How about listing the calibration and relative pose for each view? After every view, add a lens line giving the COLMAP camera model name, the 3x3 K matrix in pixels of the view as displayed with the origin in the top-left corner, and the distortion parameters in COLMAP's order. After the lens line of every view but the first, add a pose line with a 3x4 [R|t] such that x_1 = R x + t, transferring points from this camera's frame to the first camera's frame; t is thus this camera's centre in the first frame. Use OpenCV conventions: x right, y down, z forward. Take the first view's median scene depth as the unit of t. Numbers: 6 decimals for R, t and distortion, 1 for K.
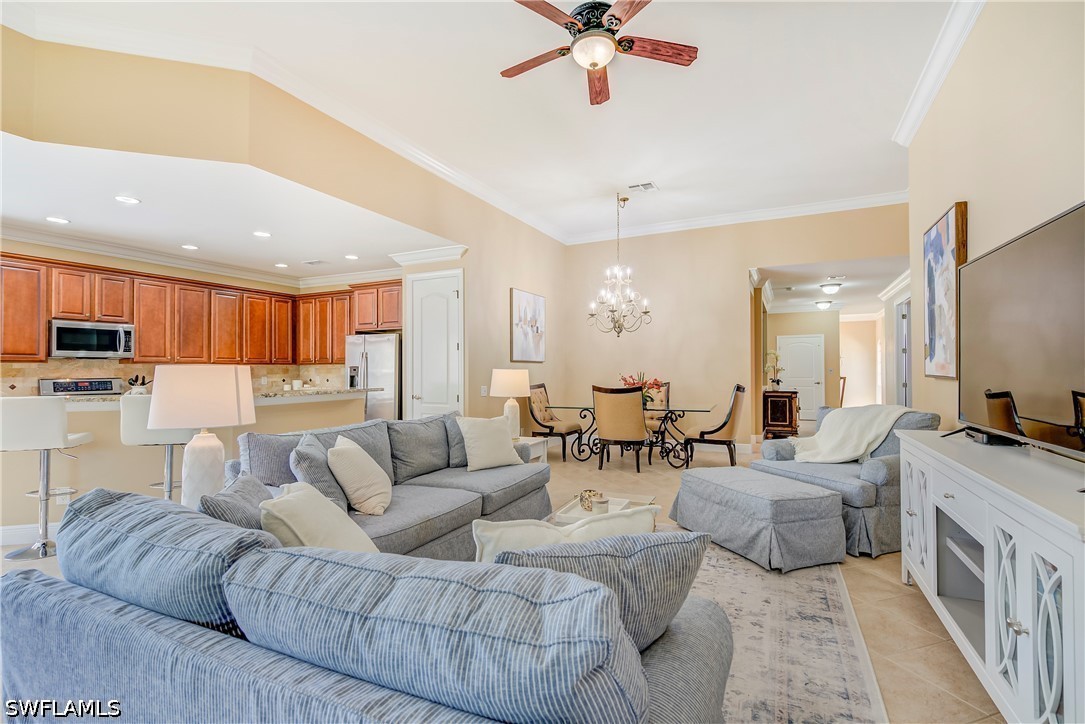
lens RADIAL K [[505.1, 0, 538.4], [0, 505.1, 366.1], [0, 0, 1]] dist [0.003216, -0.000730]
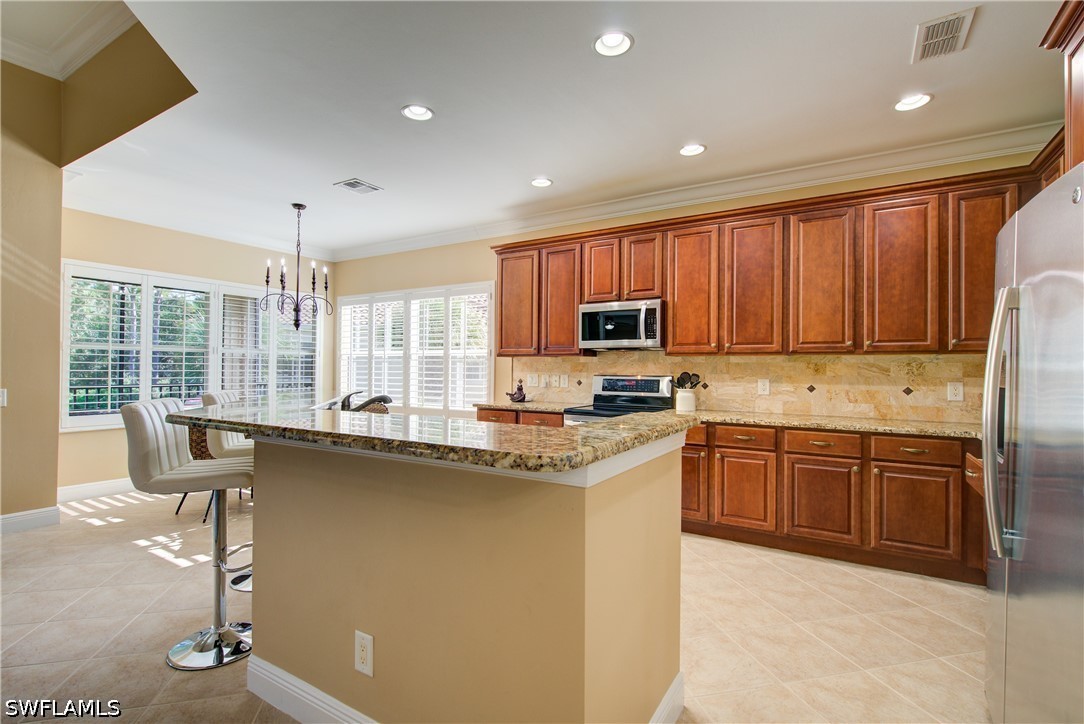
lens RADIAL K [[504.7, 0, 539.8], [0, 504.7, 363.8], [0, 0, 1]] dist [0.003216, -0.000730]
pose [[-0.087425, -0.002069, -0.996169, -0.095076], [0.001050, 0.999997, -0.002169, 0.006948], [0.996171, -0.001236, -0.087423, 0.805650]]
